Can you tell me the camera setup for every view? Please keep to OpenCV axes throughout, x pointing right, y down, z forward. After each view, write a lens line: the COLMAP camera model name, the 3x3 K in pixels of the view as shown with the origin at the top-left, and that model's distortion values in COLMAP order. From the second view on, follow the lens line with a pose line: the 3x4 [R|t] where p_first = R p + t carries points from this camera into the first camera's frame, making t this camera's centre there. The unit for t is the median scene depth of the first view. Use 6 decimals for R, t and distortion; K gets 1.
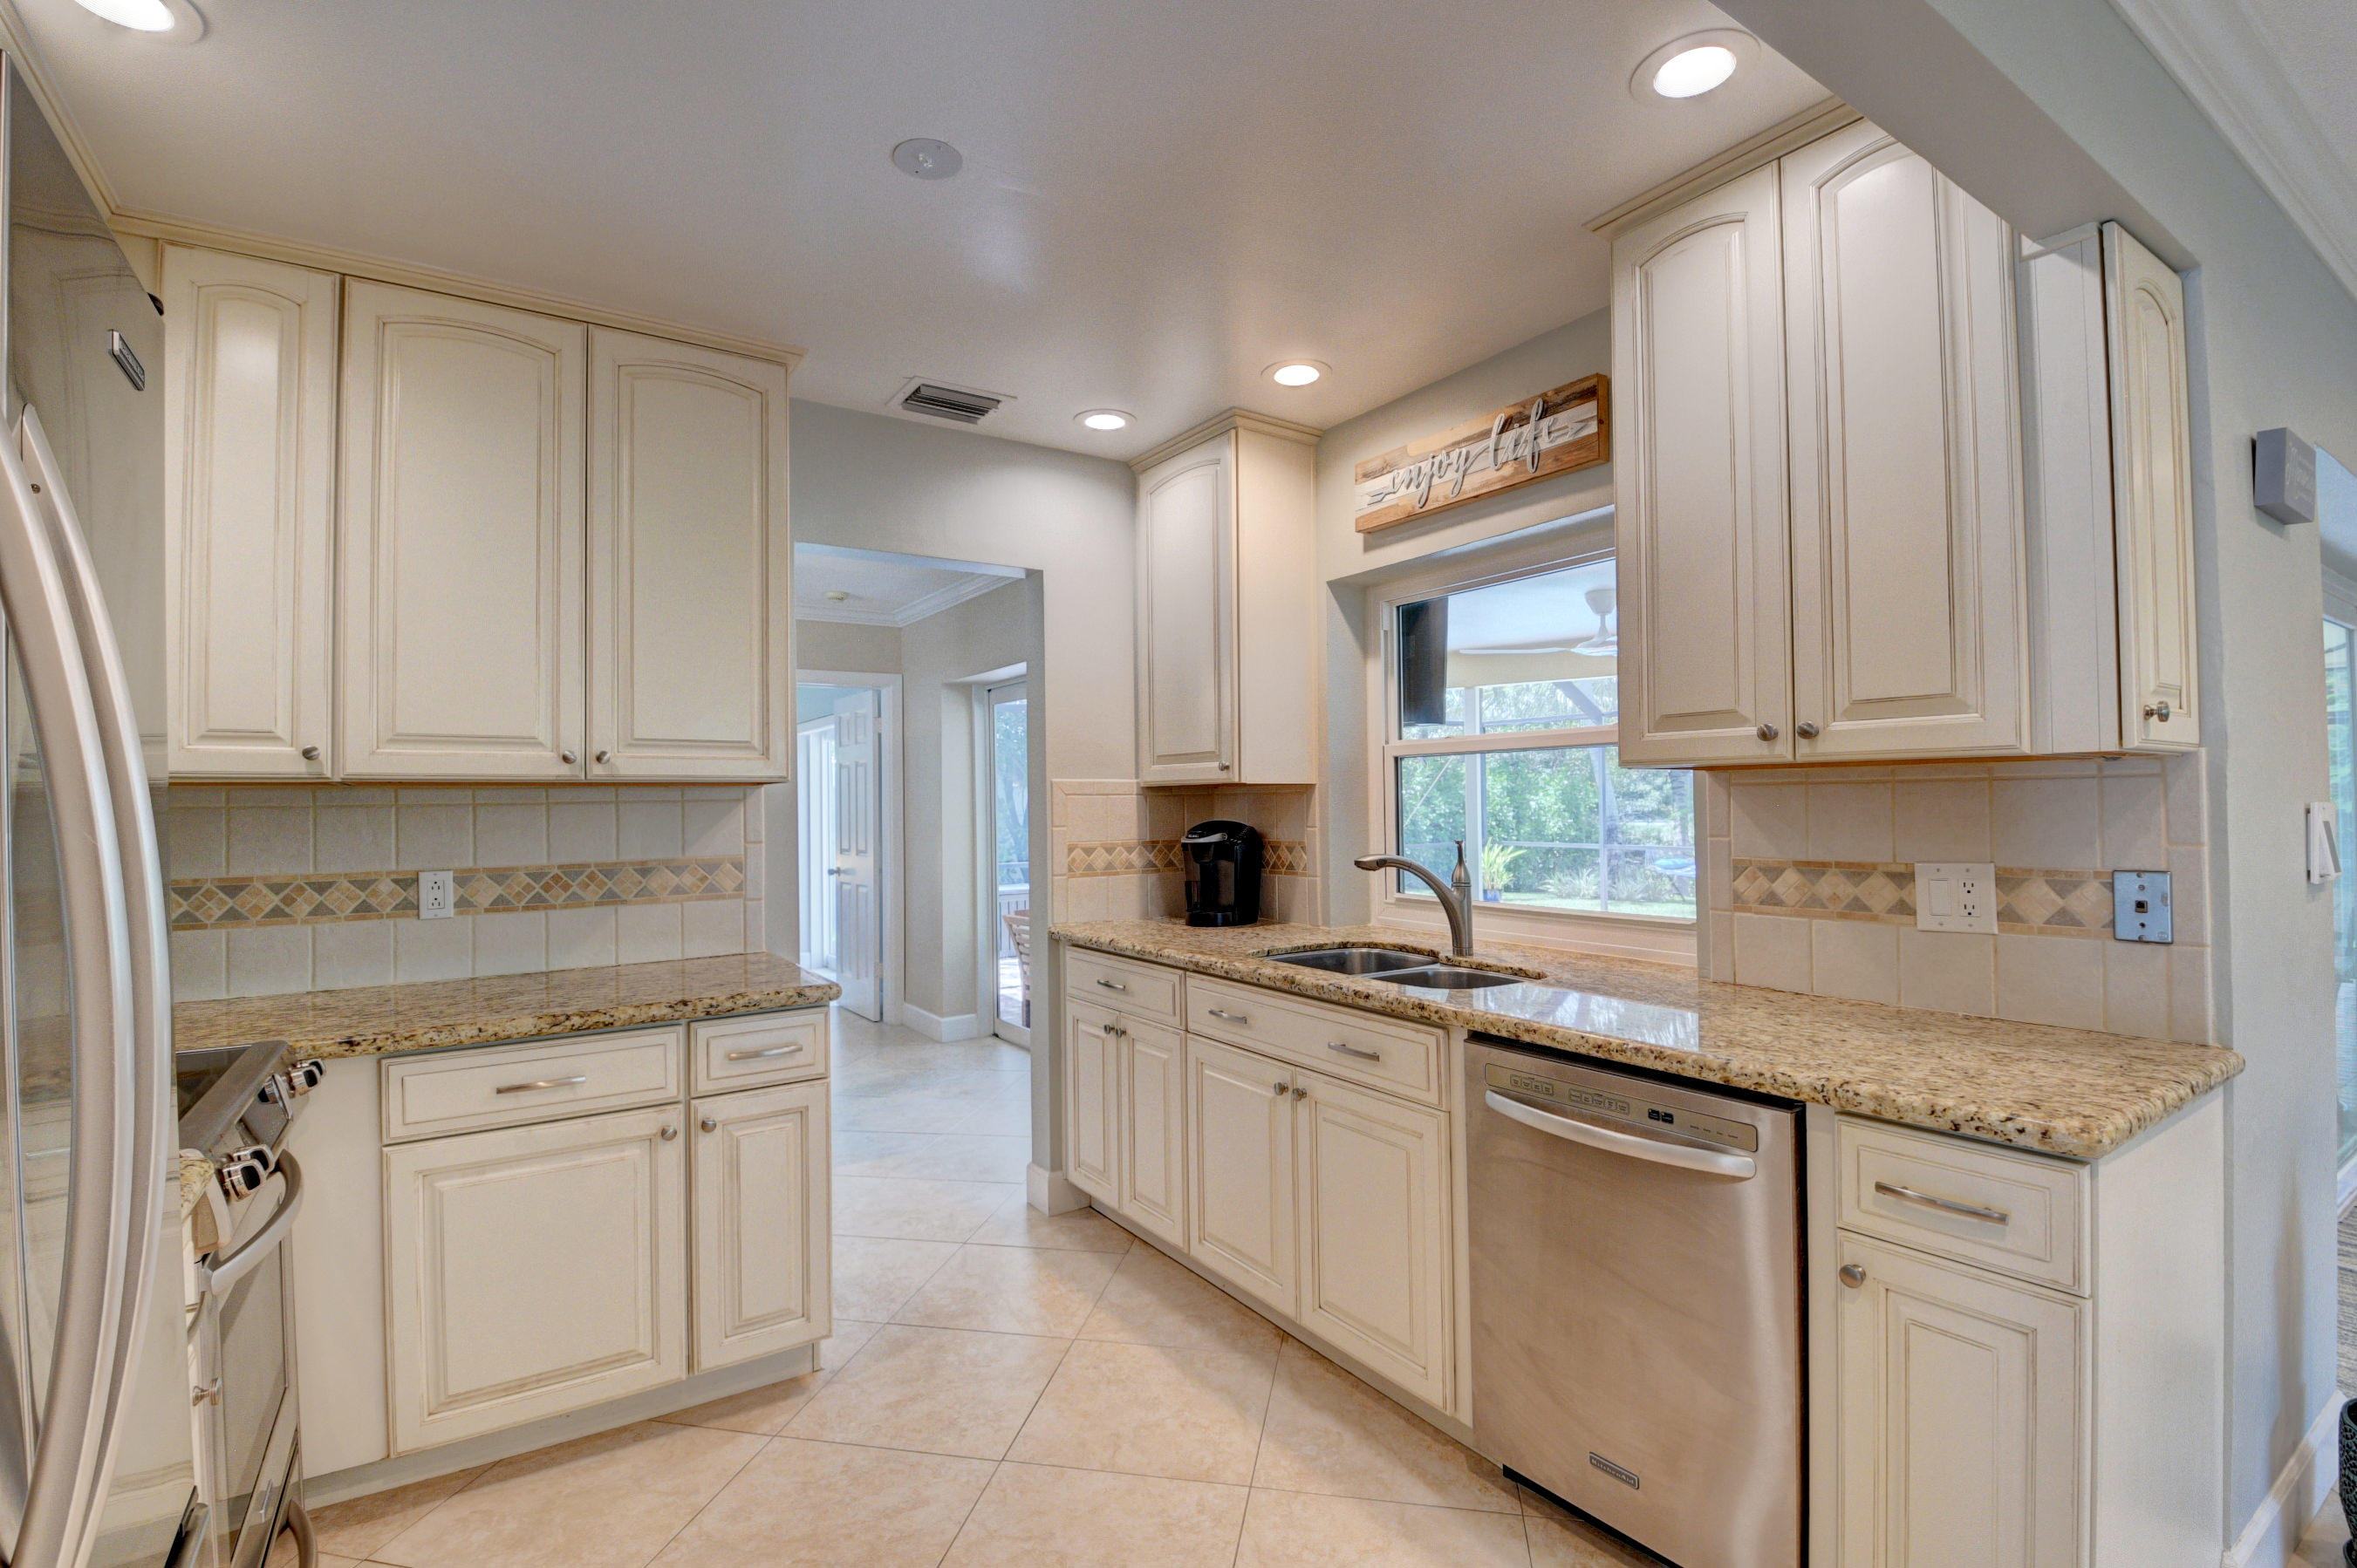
lens RADIAL K [[1083.1, 0, 1181.4], [0, 1083.1, 786.3], [0, 0, 1]] dist [0.025456, -0.037993]
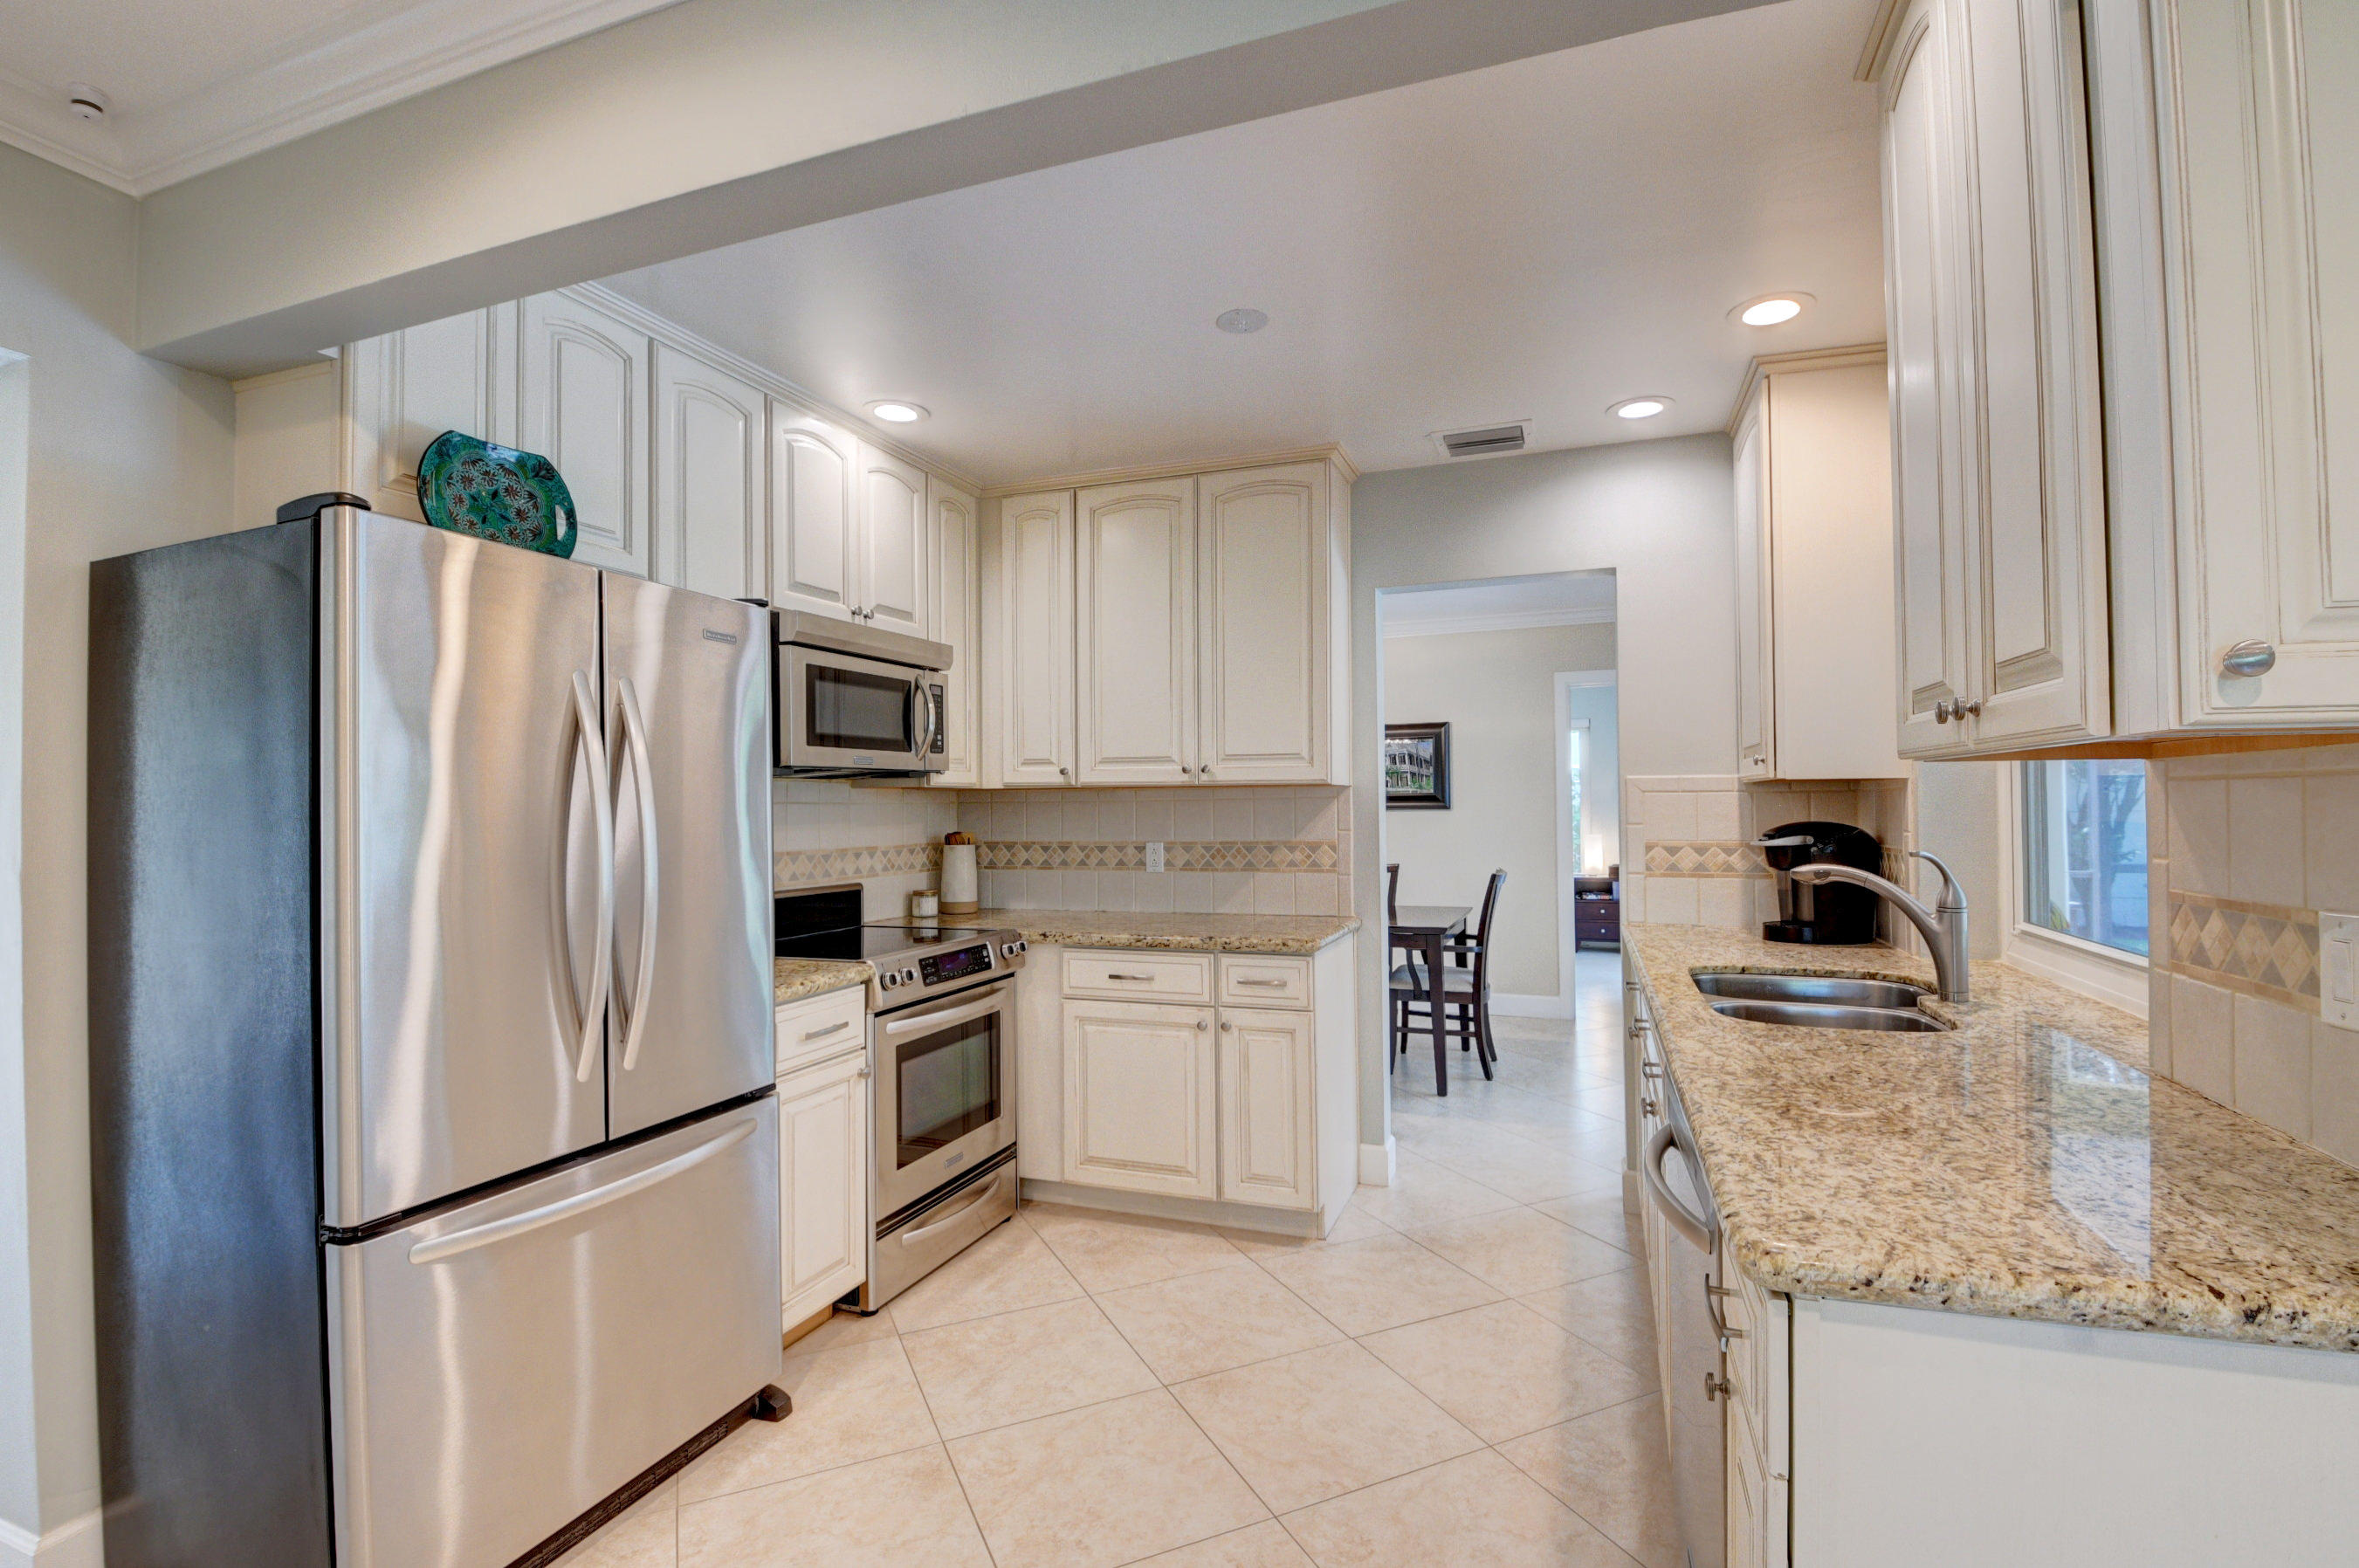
lens RADIAL K [[1084.2, 0, 1182.4], [0, 1084.2, 786.3], [0, 0, 1]] dist [0.025456, -0.037993]
pose [[0.584095, -0.005433, -0.811667, 0.606640], [0.012142, 0.999924, 0.002044, -0.005821], [0.811594, -0.011049, 0.584117, 0.112867]]
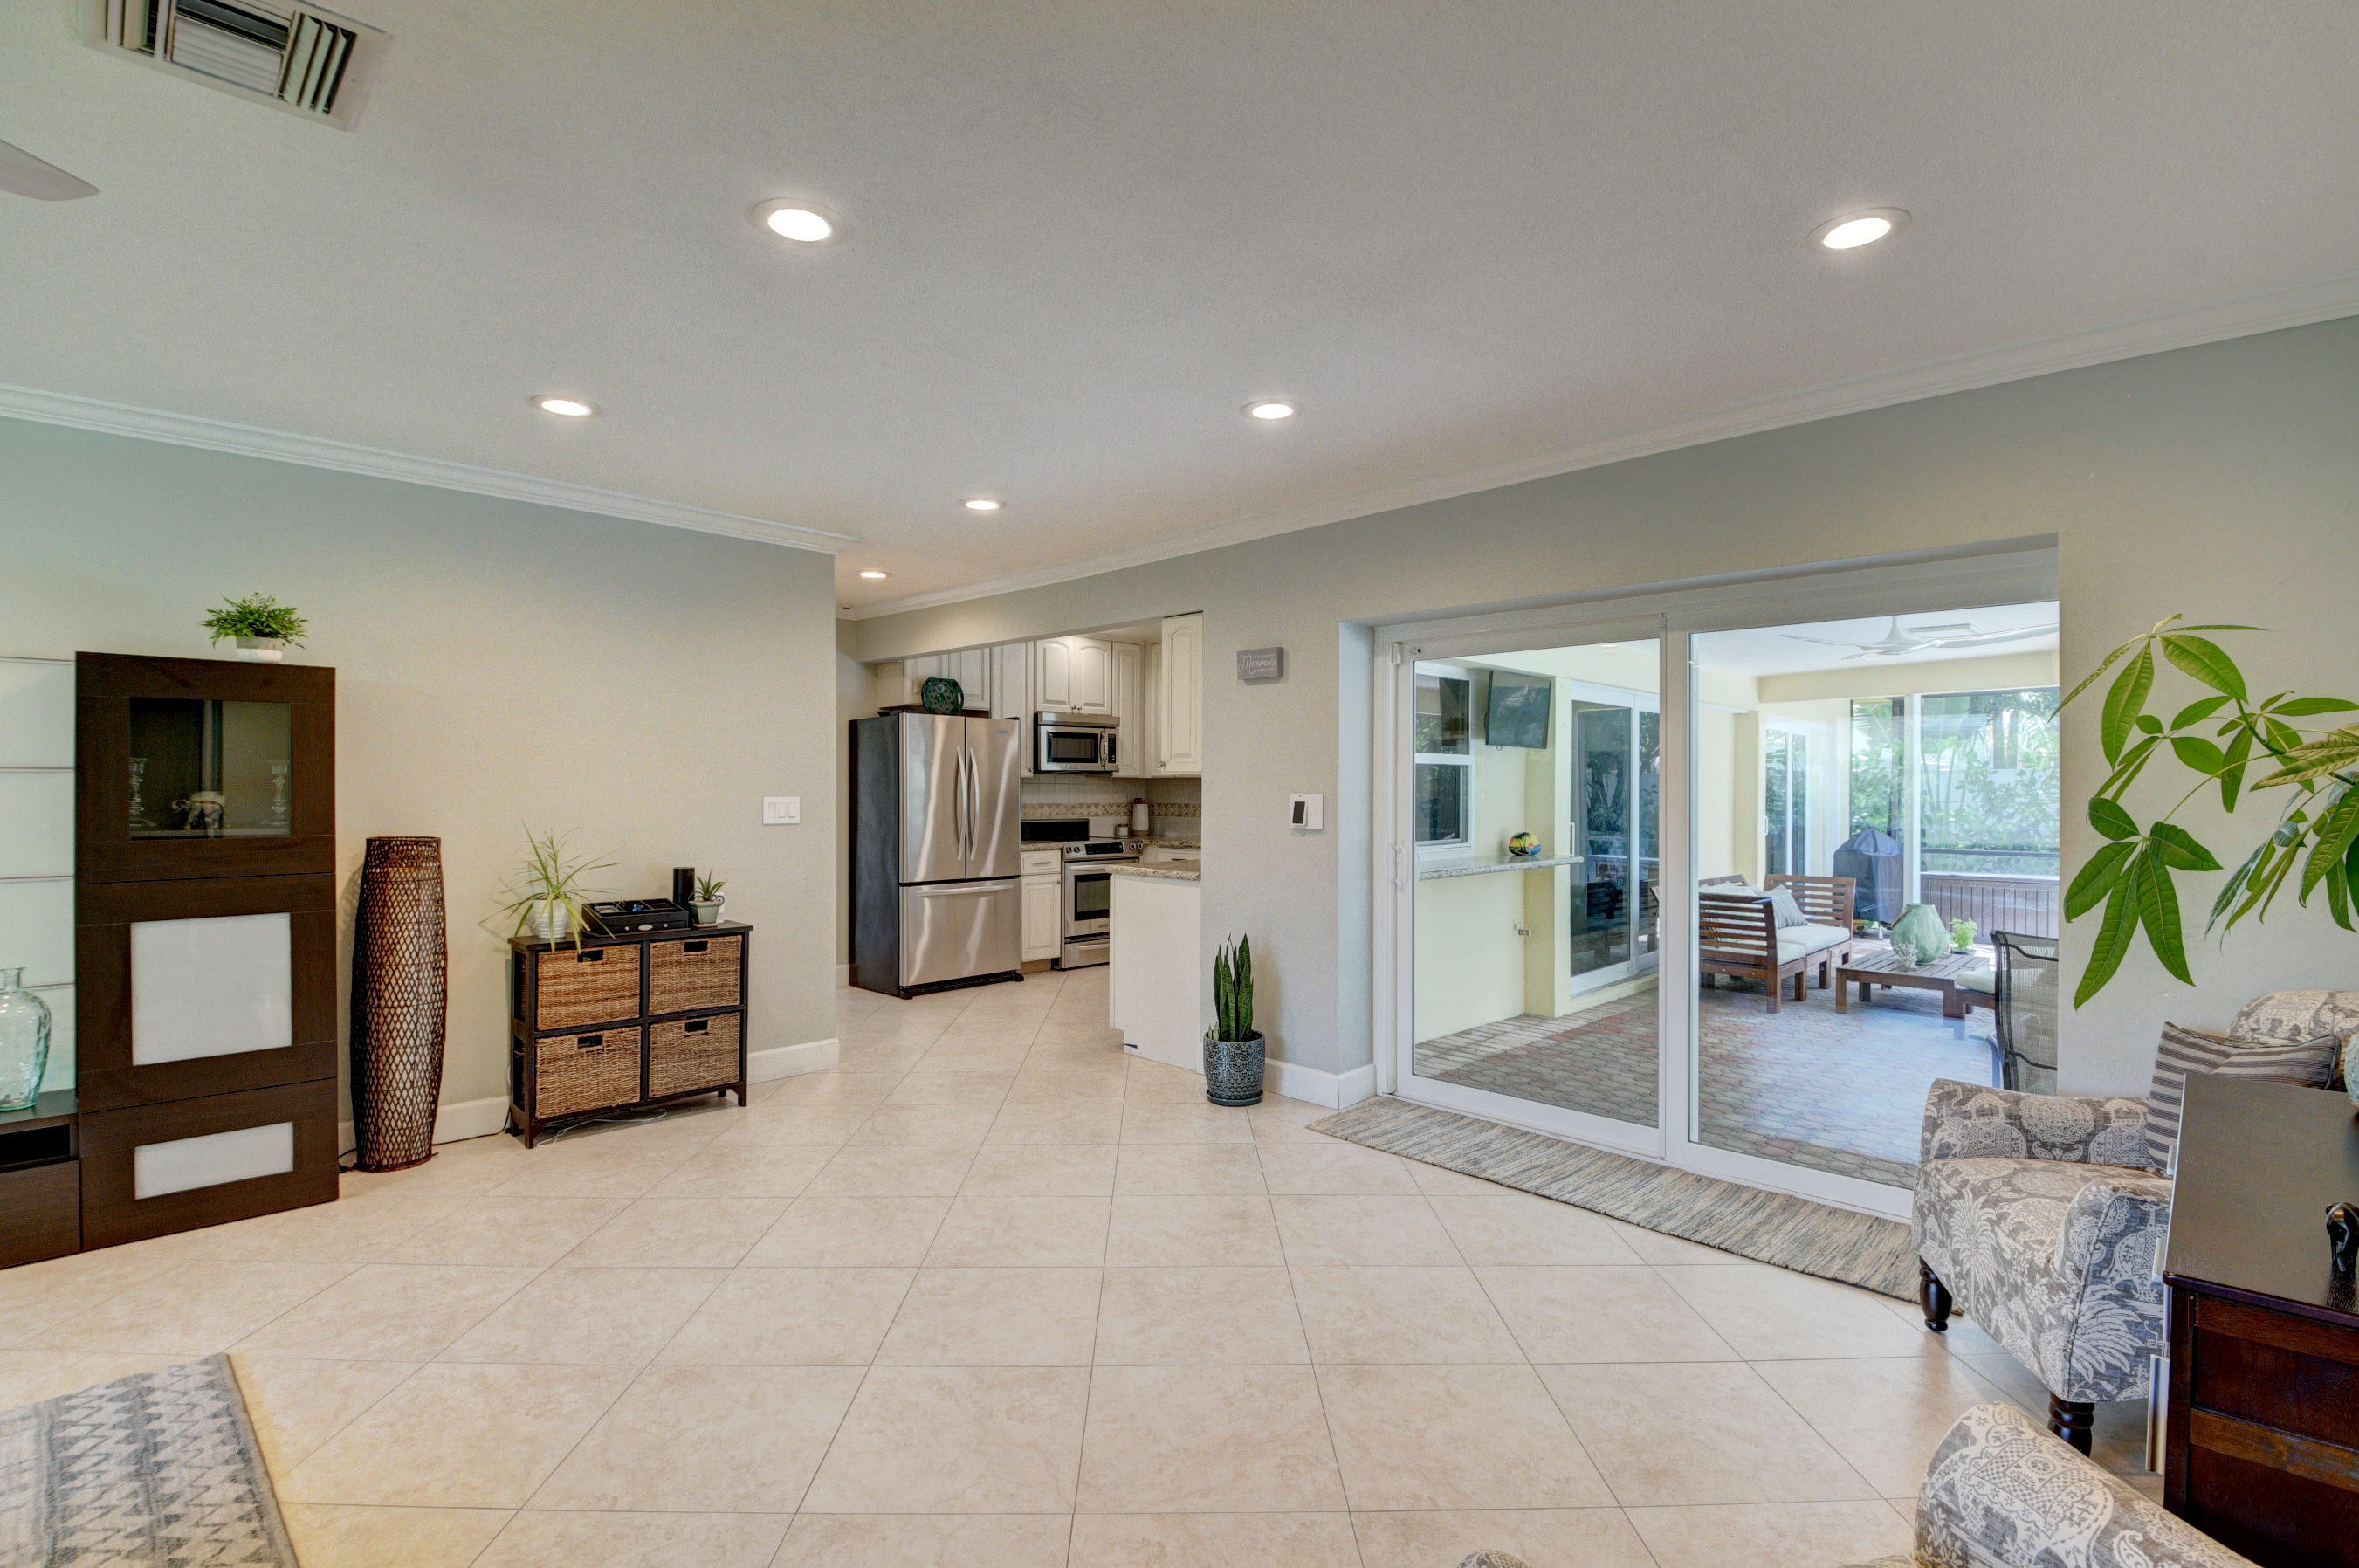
lens RADIAL K [[1084.2, 0, 1182.4], [0, 1084.2, 786.3], [0, 0, 1]] dist [0.025456, -0.037993]
pose [[0.205939, 0.015293, -0.978445, 2.490420], [0.007184, 0.999827, 0.017140, -0.033657], [0.978538, -0.010559, 0.205794, 0.202895]]
